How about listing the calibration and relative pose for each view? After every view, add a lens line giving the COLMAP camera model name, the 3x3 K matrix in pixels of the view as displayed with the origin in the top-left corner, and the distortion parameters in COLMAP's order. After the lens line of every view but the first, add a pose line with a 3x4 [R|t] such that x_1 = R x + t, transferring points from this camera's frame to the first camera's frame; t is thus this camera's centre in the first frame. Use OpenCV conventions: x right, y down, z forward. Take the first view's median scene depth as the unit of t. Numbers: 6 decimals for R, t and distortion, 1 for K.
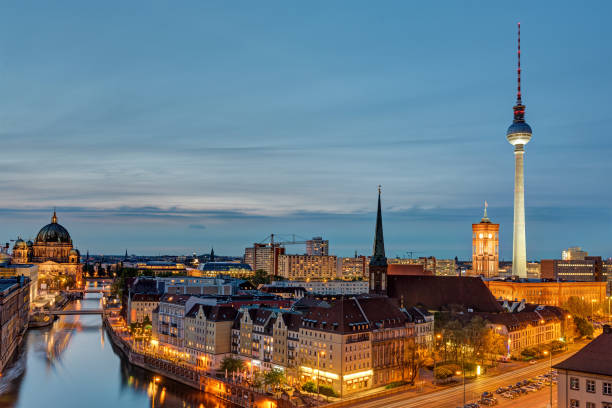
lens RADIAL K [[586.4, 0, 295.6], [0, 586.4, 239.9], [0, 0, 1]] dist [-0.004808, -0.000179]
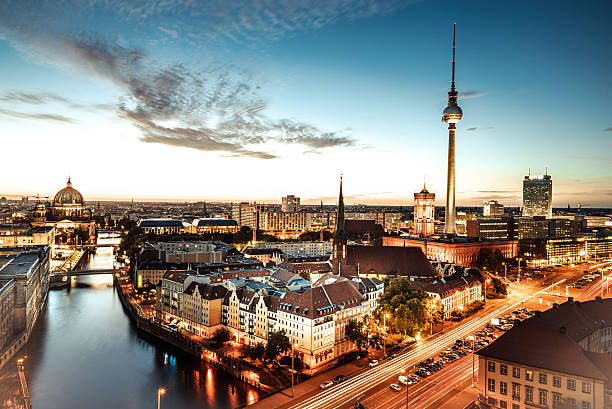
lens RADIAL K [[475.5, 0, 306.9], [0, 475.5, 194.9], [0, 0, 1]] dist [0.022212, -0.004455]
pose [[0.997401, -0.002175, 0.072022, -0.002407], [-0.001982, 0.998339, 0.057586, -0.122174], [-0.072028, -0.057579, 0.995739, 0.001762]]
